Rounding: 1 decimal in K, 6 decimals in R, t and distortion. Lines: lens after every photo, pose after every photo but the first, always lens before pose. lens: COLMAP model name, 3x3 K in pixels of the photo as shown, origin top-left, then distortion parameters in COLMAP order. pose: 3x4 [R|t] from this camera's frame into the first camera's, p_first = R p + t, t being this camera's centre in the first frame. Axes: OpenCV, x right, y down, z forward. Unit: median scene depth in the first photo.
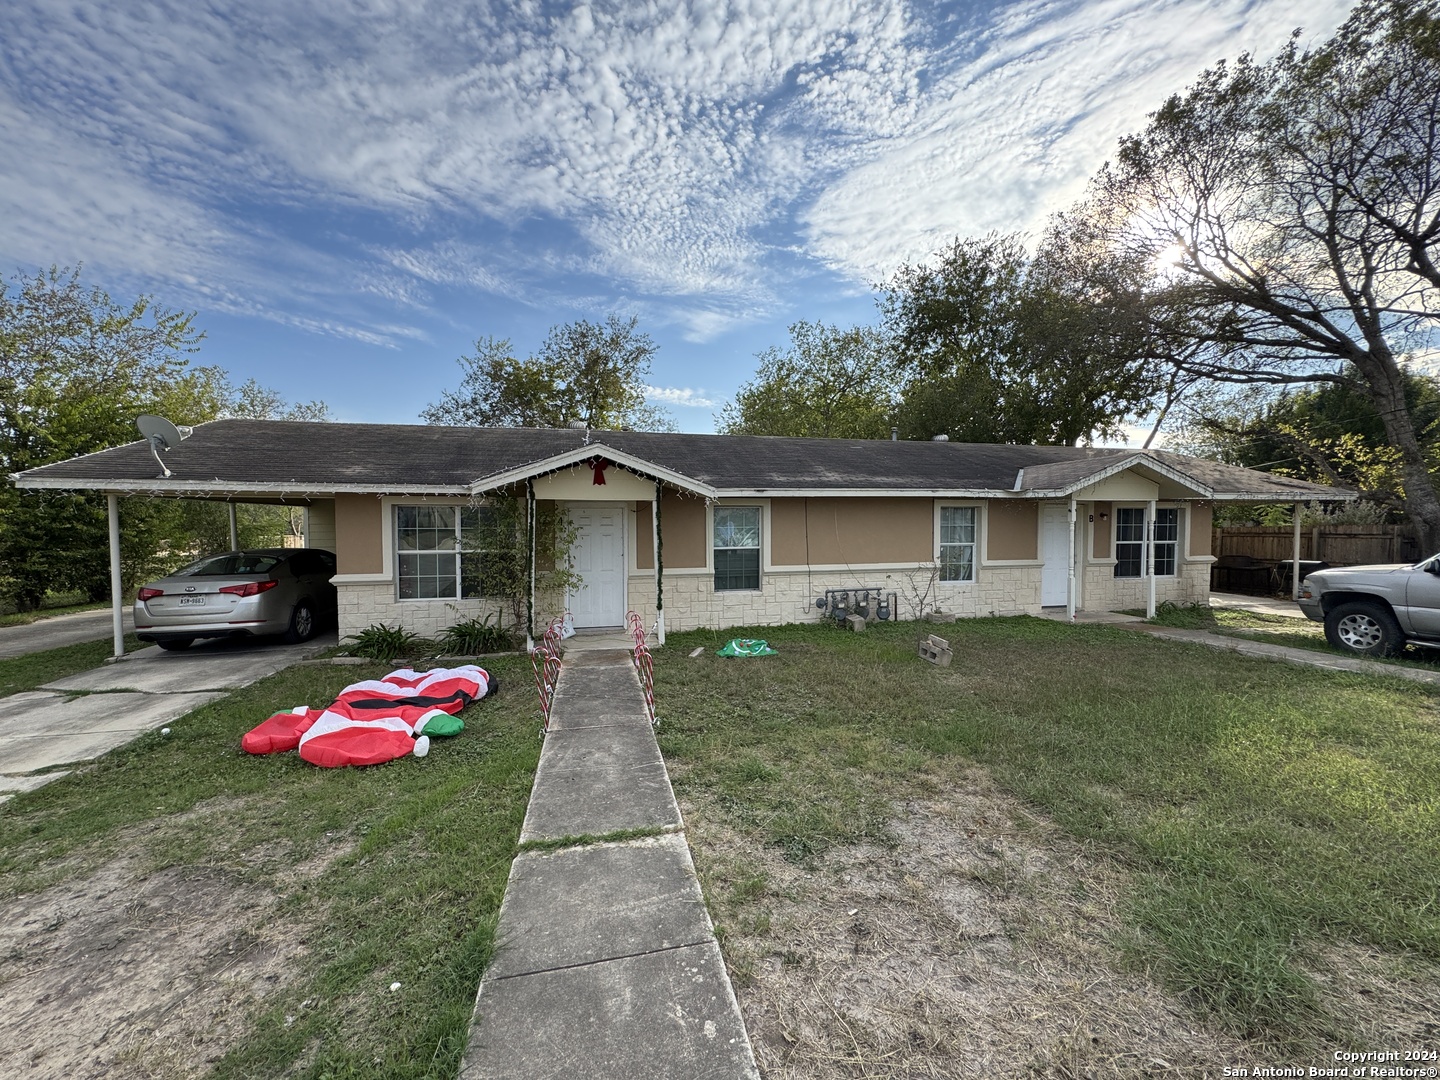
lens RADIAL K [[568.7, 0, 720.0], [0, 568.7, 540.0], [0, 0, 1]] dist [-0.002466, -0.000239]
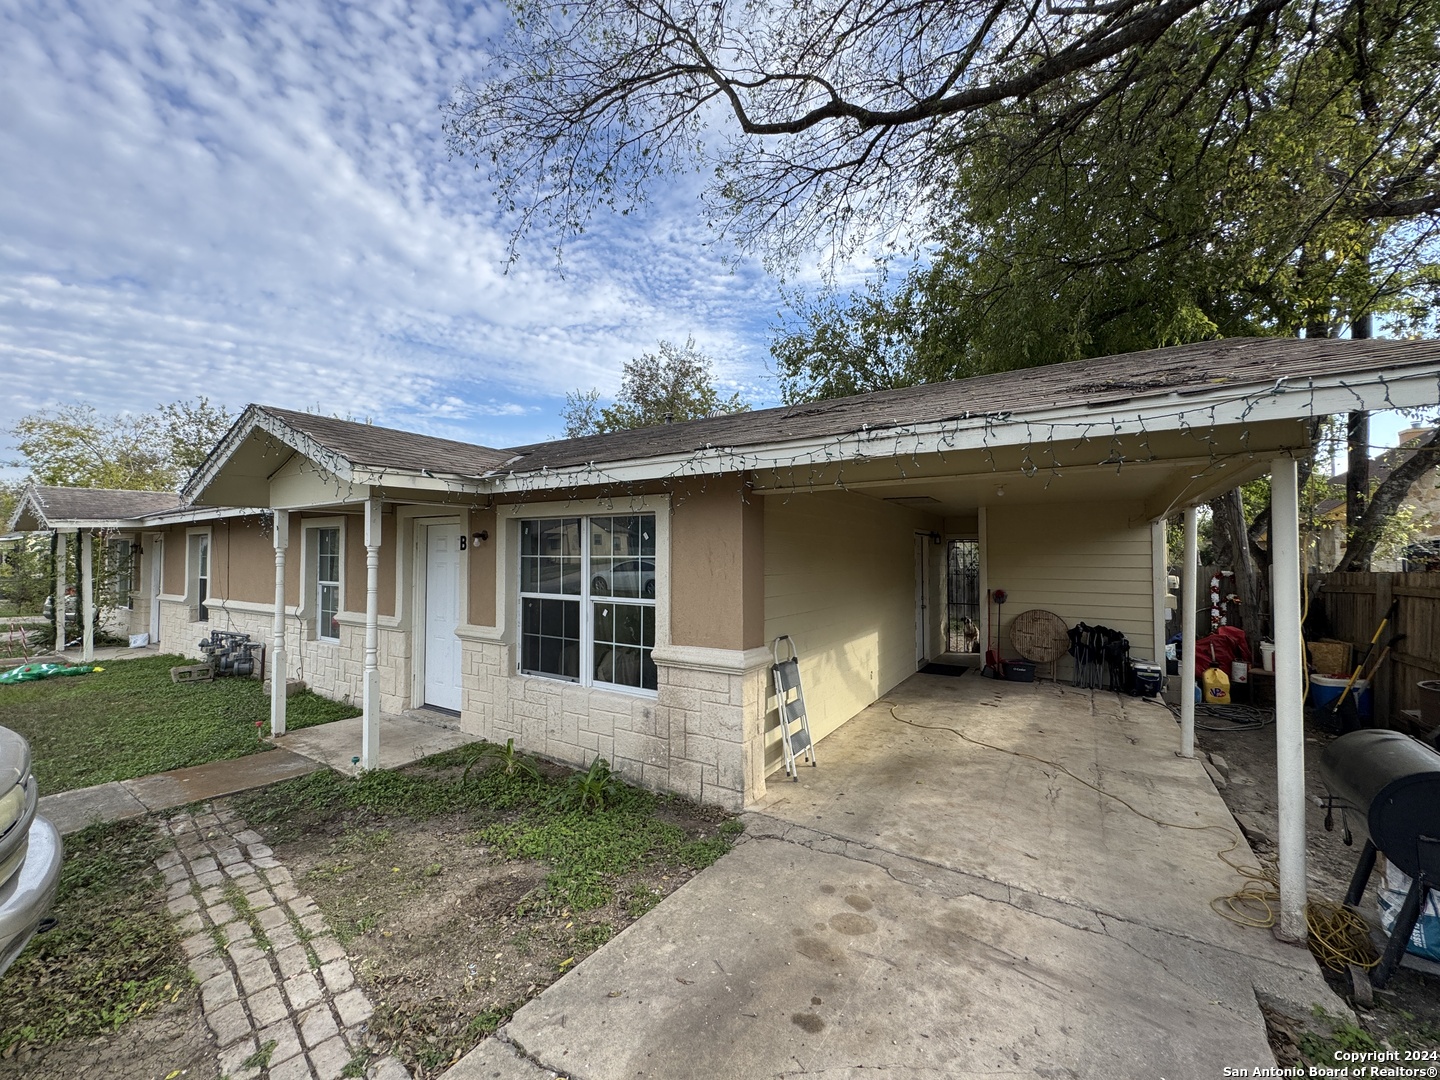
lens RADIAL K [[559.9, 0, 720.0], [0, 559.9, 540.0], [0, 0, 1]] dist [-0.059747, -0.000049]
pose [[0.706287, -0.017630, -0.707706, 1.302682], [-0.023381, 0.998564, -0.048210, -0.024028], [0.707540, 0.050597, 0.704860, 0.929361]]
